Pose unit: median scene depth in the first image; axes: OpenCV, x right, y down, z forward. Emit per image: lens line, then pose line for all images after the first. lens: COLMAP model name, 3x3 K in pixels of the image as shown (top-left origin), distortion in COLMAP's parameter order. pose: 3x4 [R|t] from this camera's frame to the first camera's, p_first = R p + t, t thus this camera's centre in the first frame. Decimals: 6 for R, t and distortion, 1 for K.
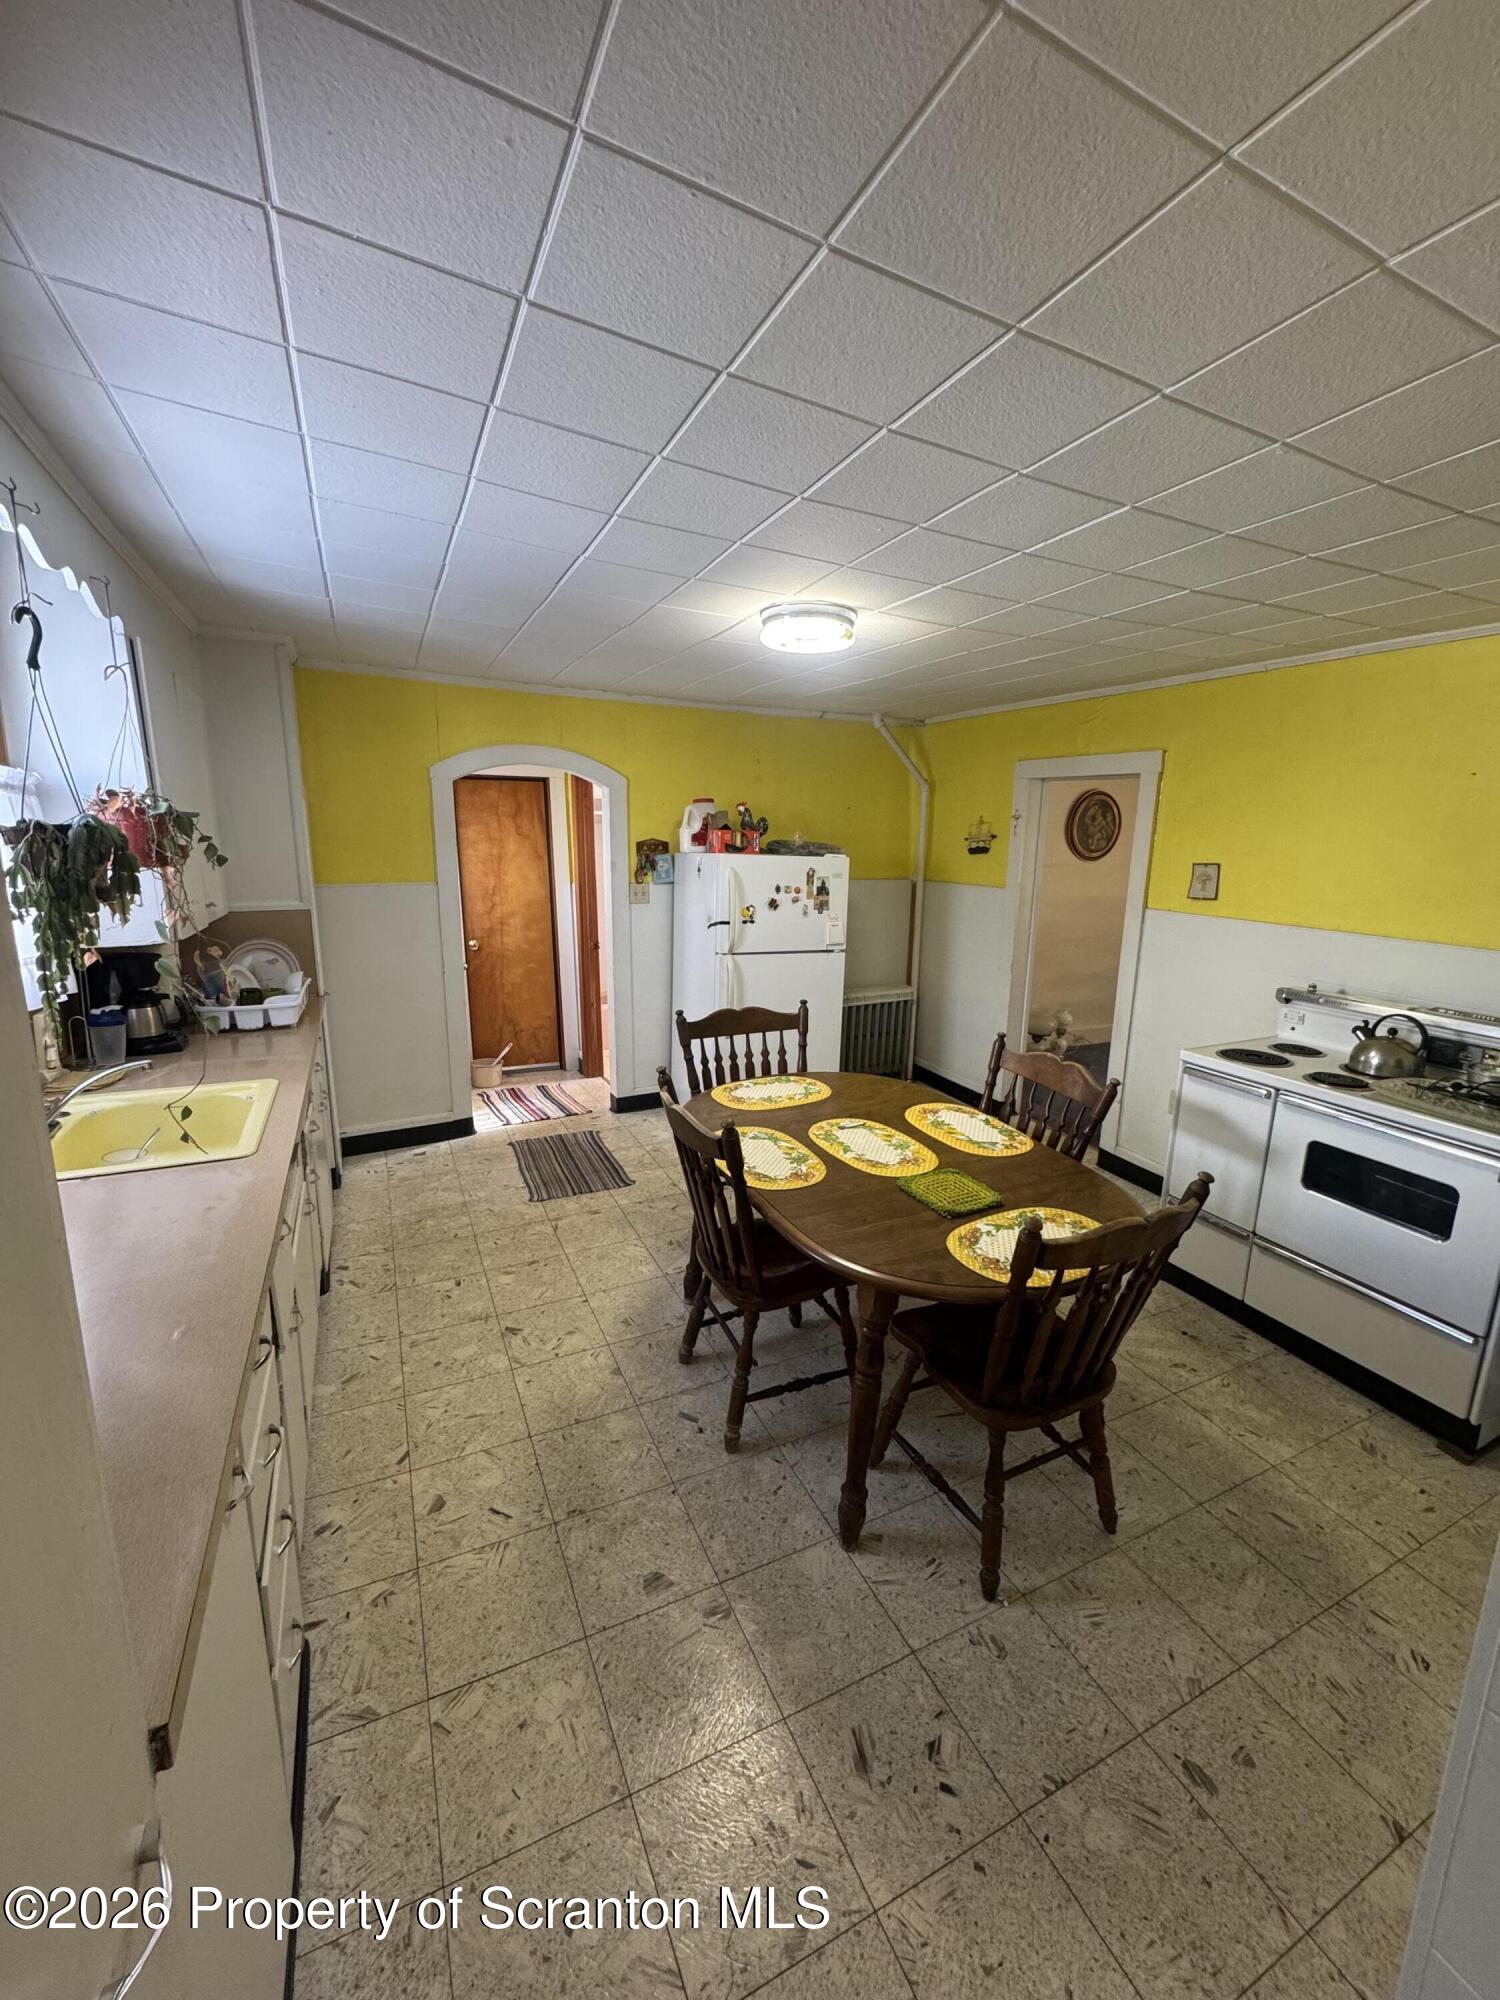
lens RADIAL K [[796.7, 0, 754.2], [0, 796.7, 1000.5], [0, 0, 1]] dist [-0.005046, 0.000864]
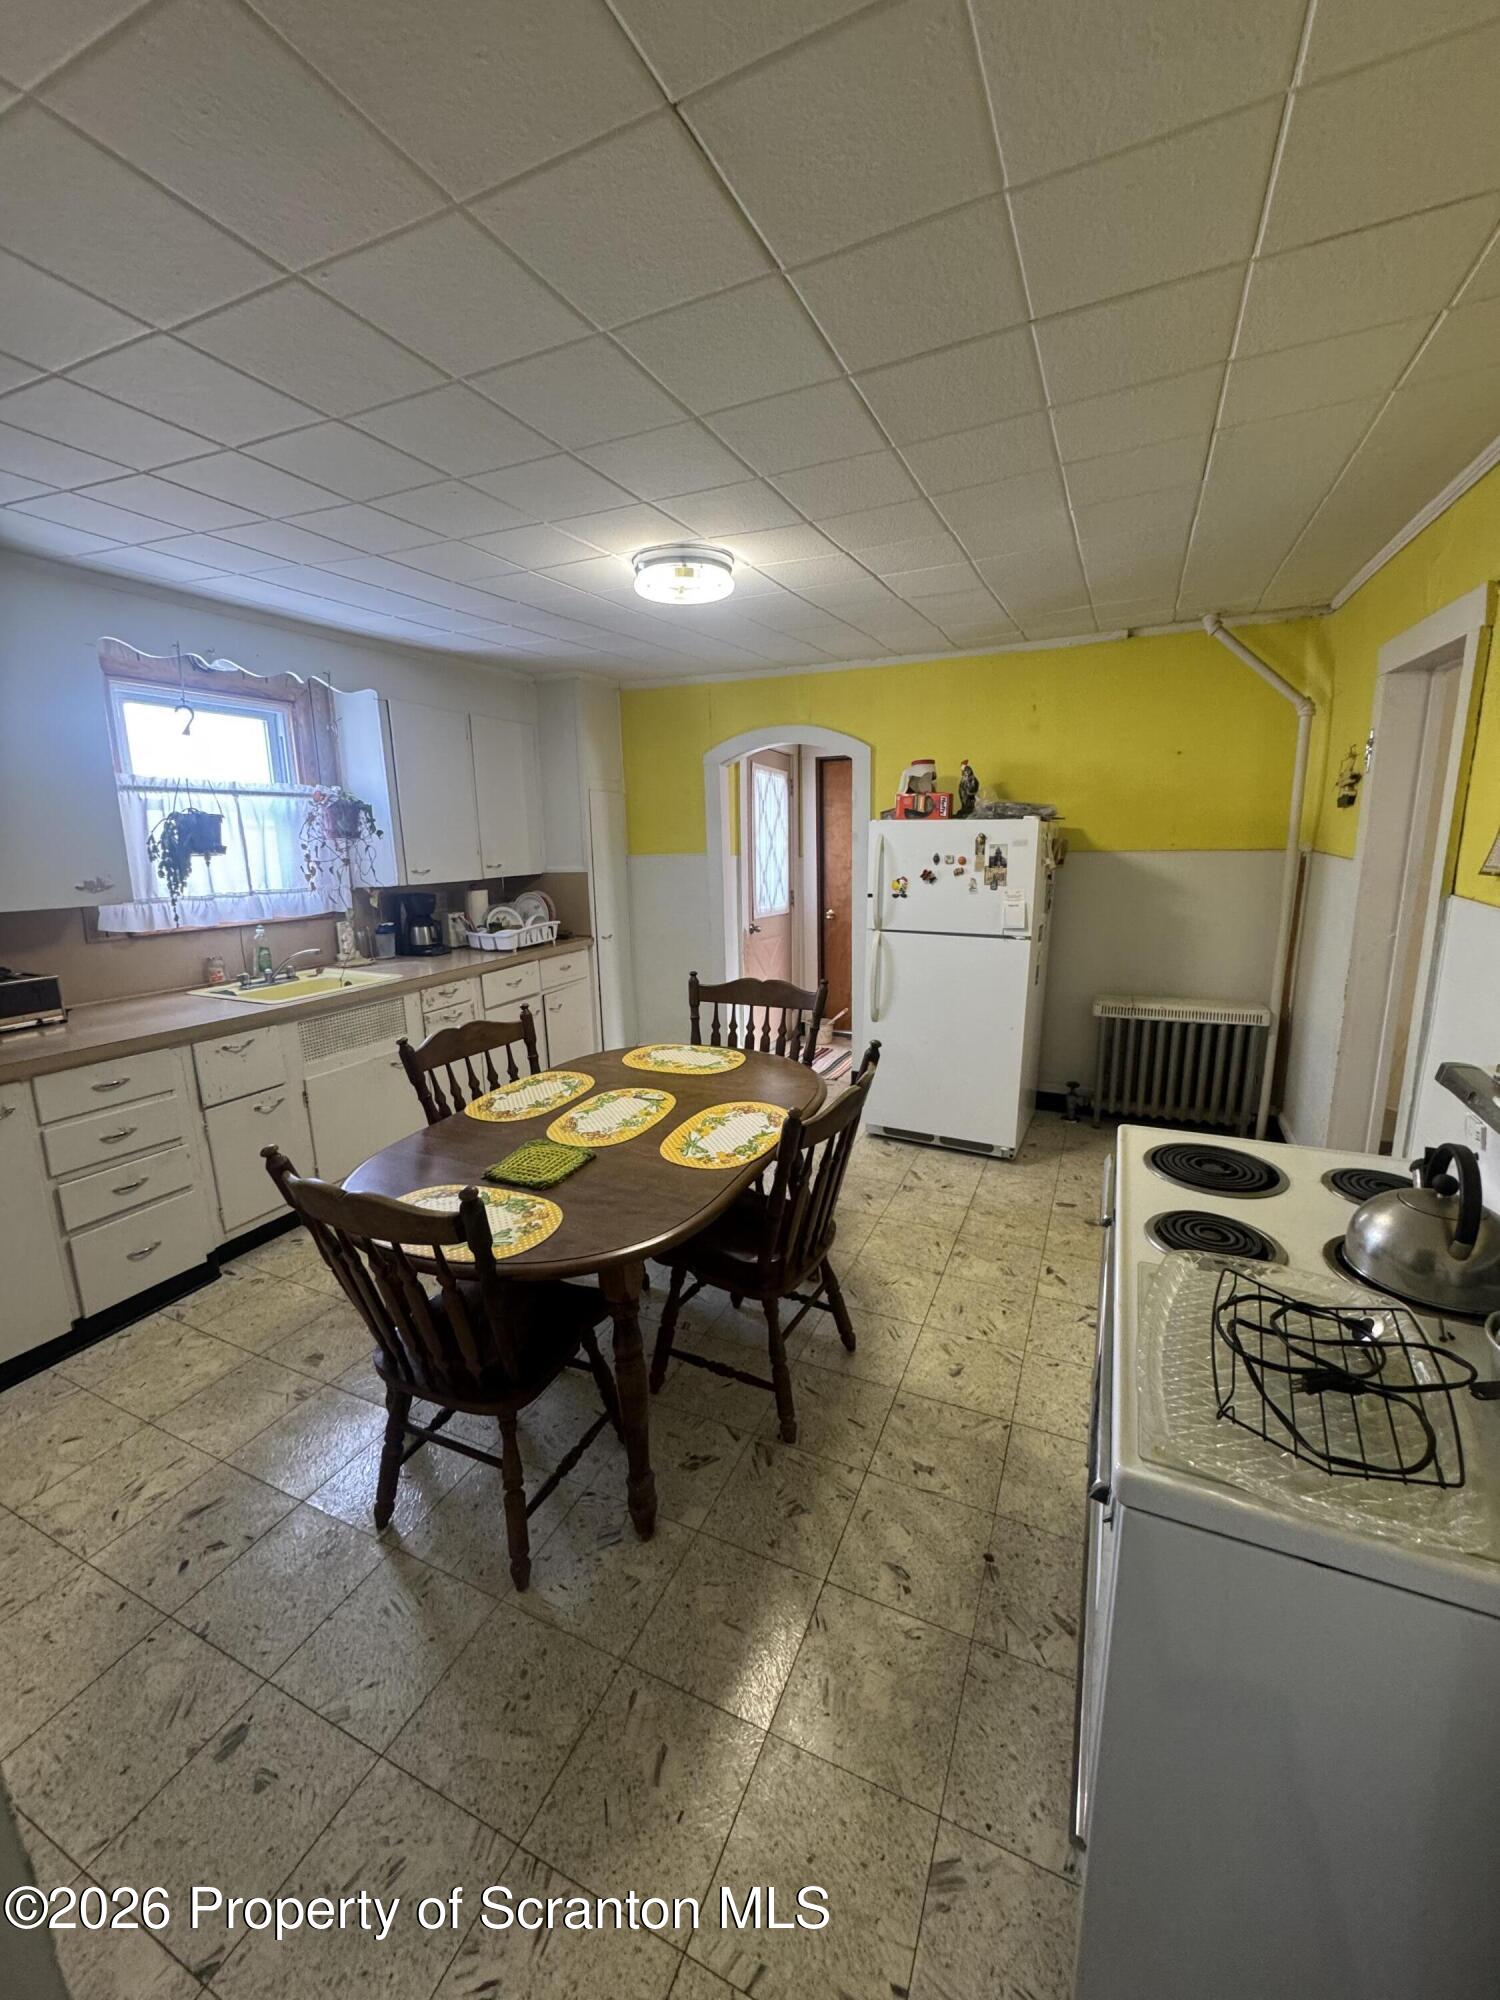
lens RADIAL K [[796.7, 0, 749.7], [0, 796.7, 998.3], [0, 0, 1]] dist [-0.005046, 0.000864]
pose [[0.634886, 0.134086, -0.760882, 0.847947], [-0.120346, 0.989967, 0.074038, -0.044104], [0.763176, 0.044564, 0.644653, 0.434244]]
